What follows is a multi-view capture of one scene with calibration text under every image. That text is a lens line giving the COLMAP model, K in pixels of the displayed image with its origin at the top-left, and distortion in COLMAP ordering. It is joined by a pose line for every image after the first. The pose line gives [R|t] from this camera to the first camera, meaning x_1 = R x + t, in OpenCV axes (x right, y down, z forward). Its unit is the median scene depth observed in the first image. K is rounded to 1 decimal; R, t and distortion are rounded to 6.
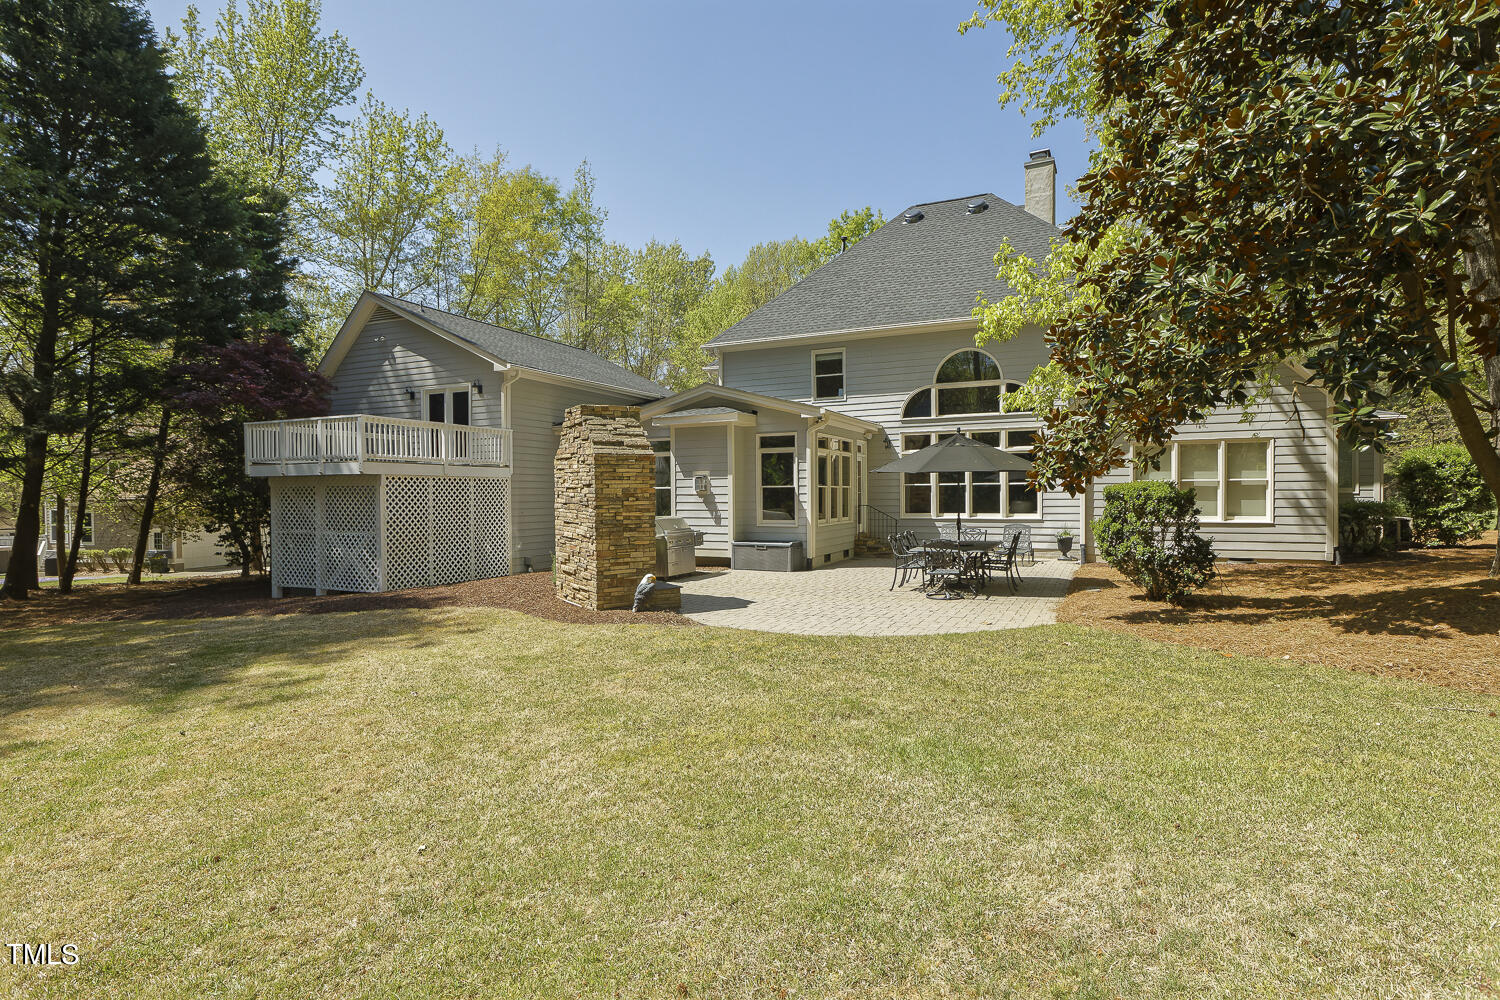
lens RADIAL K [[774.3, 0, 750.0], [0, 774.3, 500.0], [0, 0, 1]] dist [-0.002312, 0.000211]
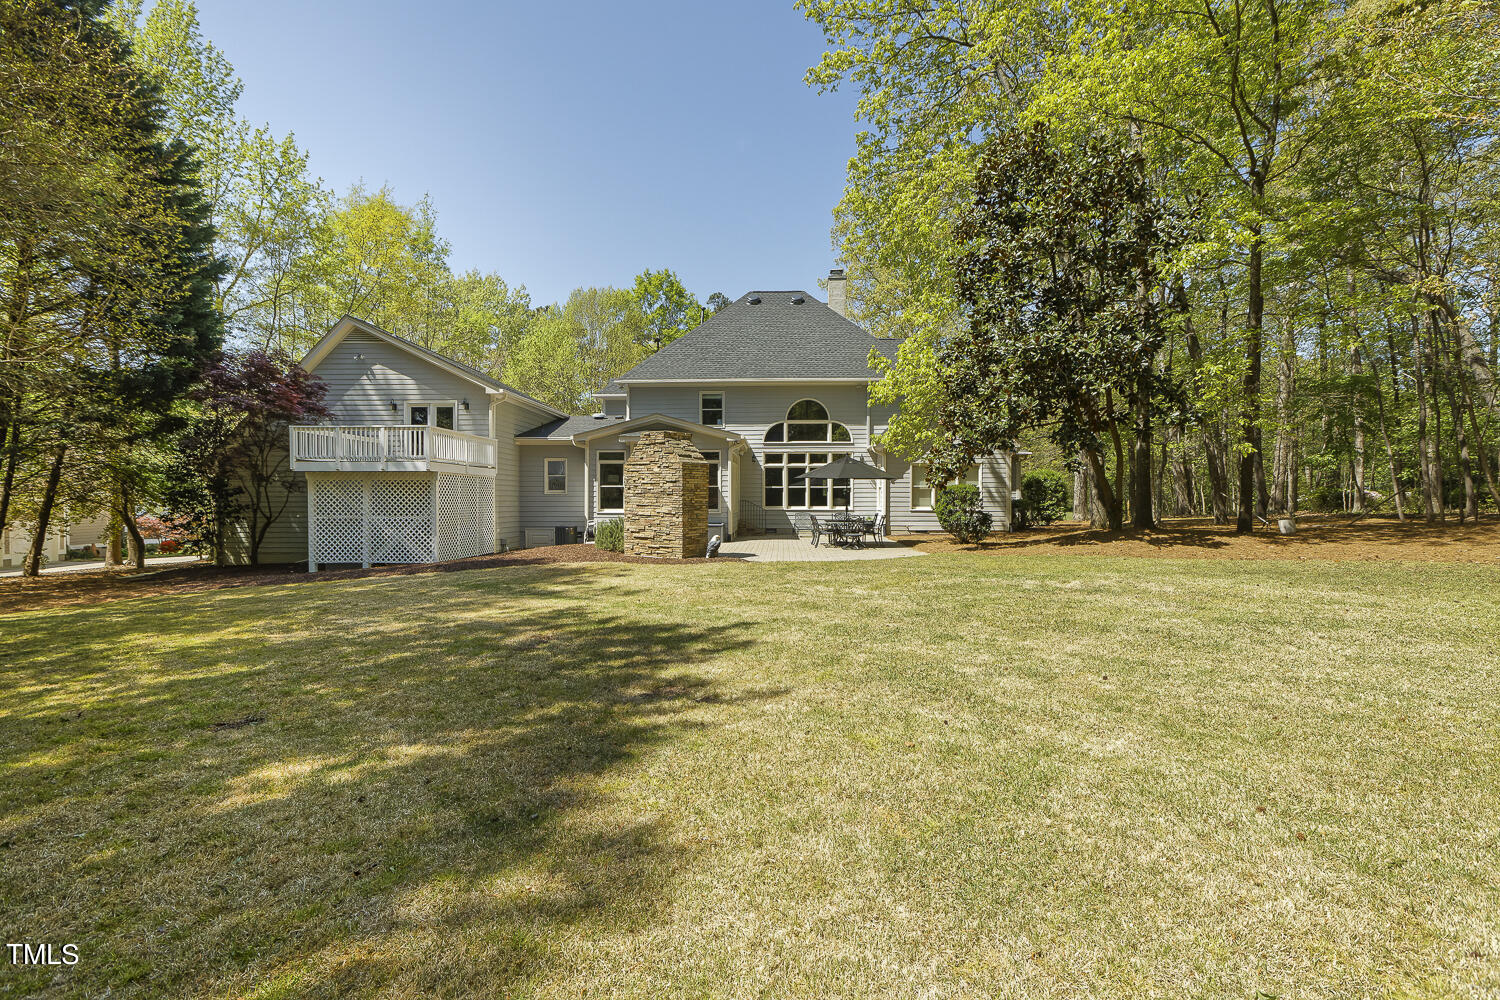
lens RADIAL K [[697.0, 0, 750.0], [0, 697.0, 500.0], [0, 0, 1]] dist [0.000895, 0.000026]
pose [[0.921931, 0.007828, 0.387276, -0.353044], [-0.004990, 0.999953, -0.008334, 0.017217], [-0.387323, 0.005750, 0.921926, -0.223863]]
